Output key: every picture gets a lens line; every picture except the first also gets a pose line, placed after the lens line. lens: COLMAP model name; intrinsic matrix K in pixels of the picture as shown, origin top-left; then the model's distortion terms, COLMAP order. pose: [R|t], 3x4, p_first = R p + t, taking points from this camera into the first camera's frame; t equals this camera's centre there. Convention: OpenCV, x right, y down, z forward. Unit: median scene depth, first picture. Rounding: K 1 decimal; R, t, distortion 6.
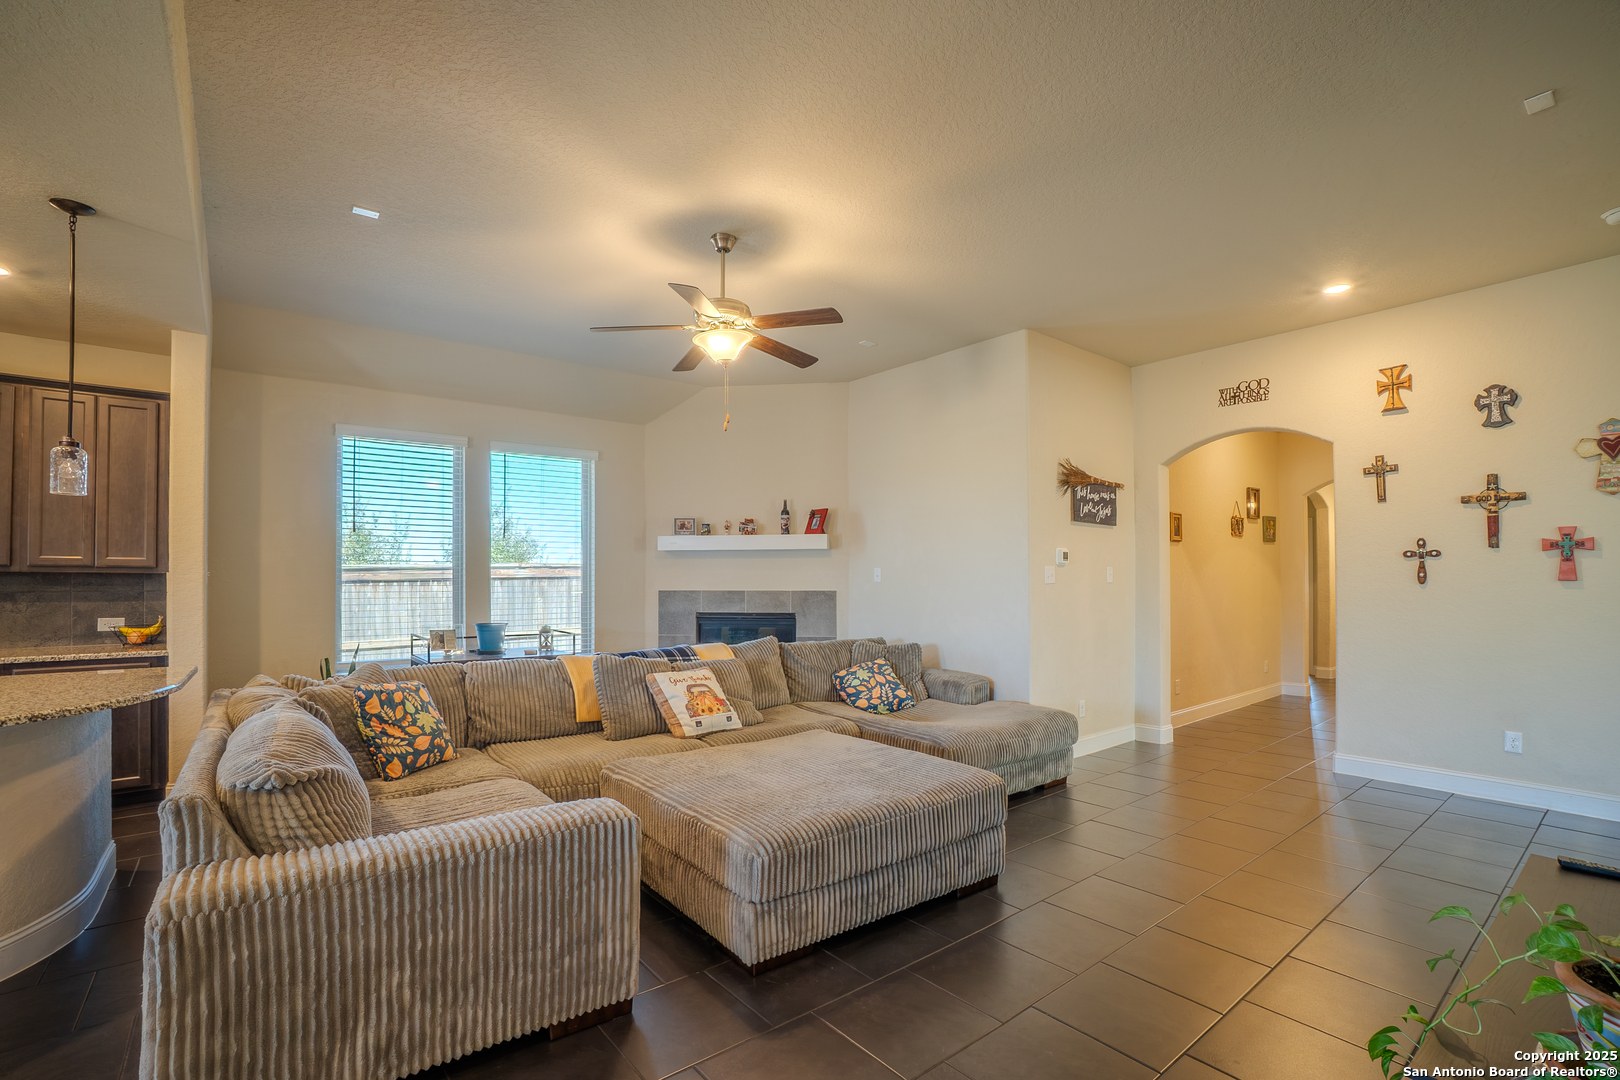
lens RADIAL K [[726.2, 0, 787.4], [0, 726.2, 569.8], [0, 0, 1]] dist [-0.054855, 0.019863]
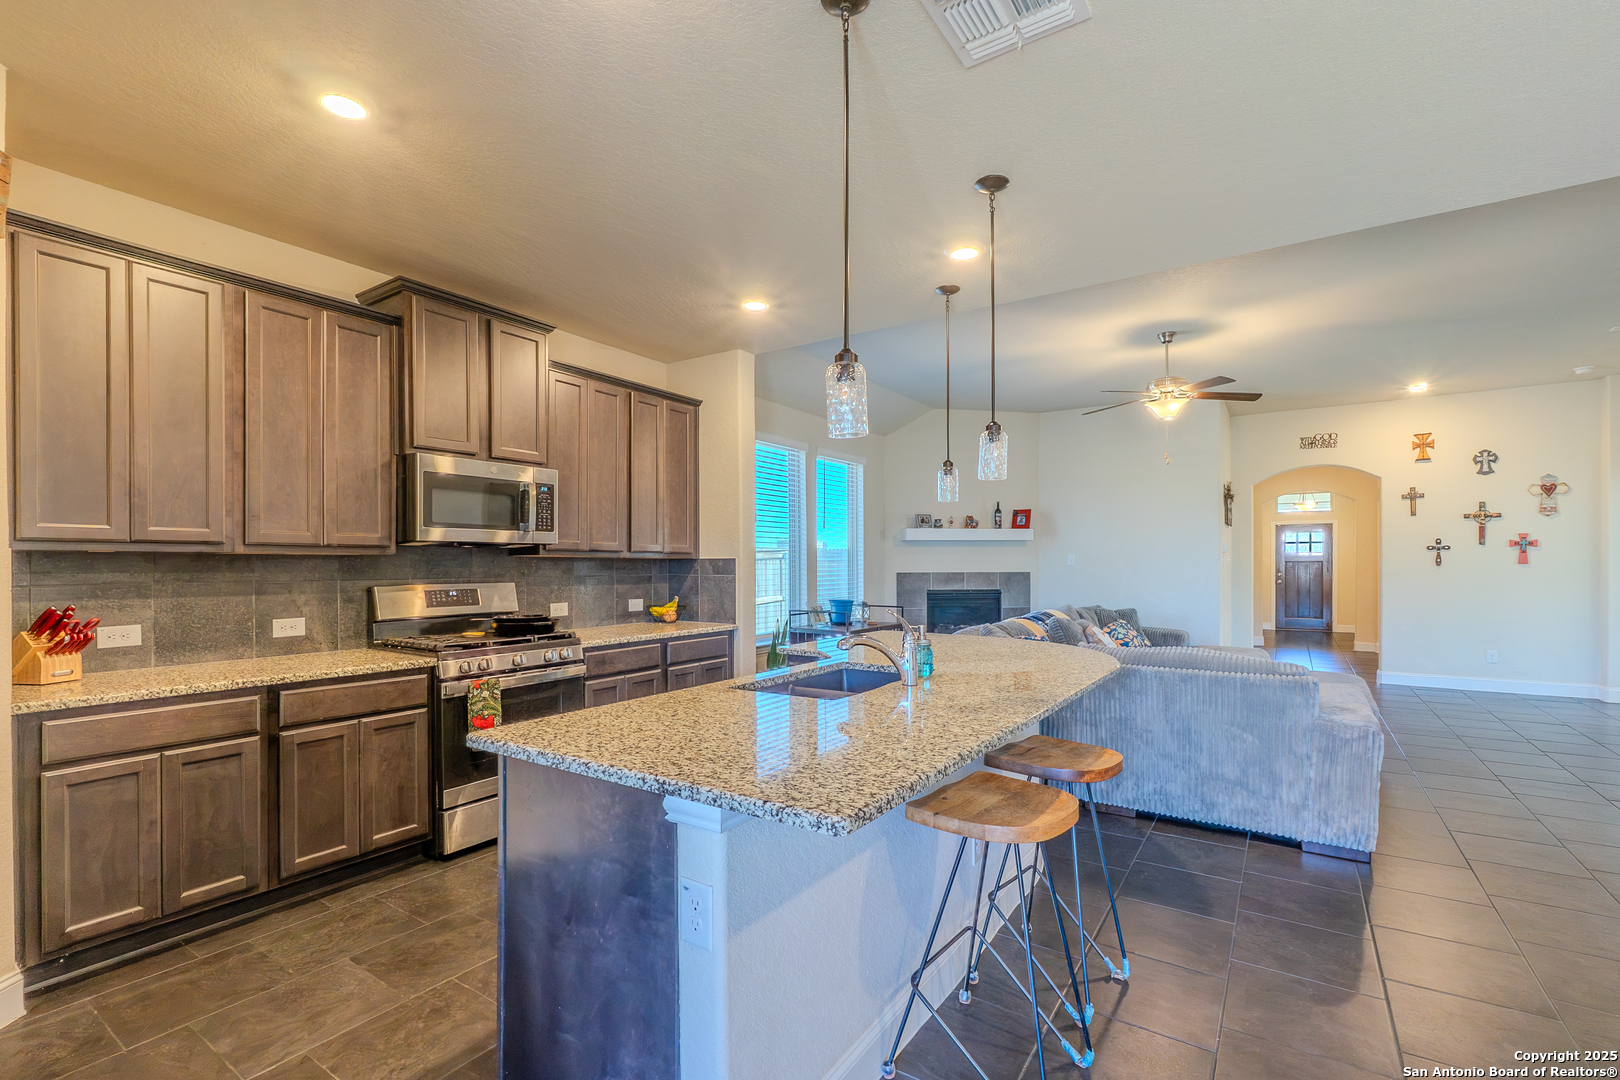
lens RADIAL K [[711.5, 0, 812.0], [0, 711.5, 565.5], [0, 0, 1]] dist [0.002680, 0.000376]
pose [[0.951144, -0.001910, 0.308741, -1.021433], [-0.002839, 0.999885, 0.014930, -0.001483], [-0.308733, -0.015077, 0.951029, -0.148078]]
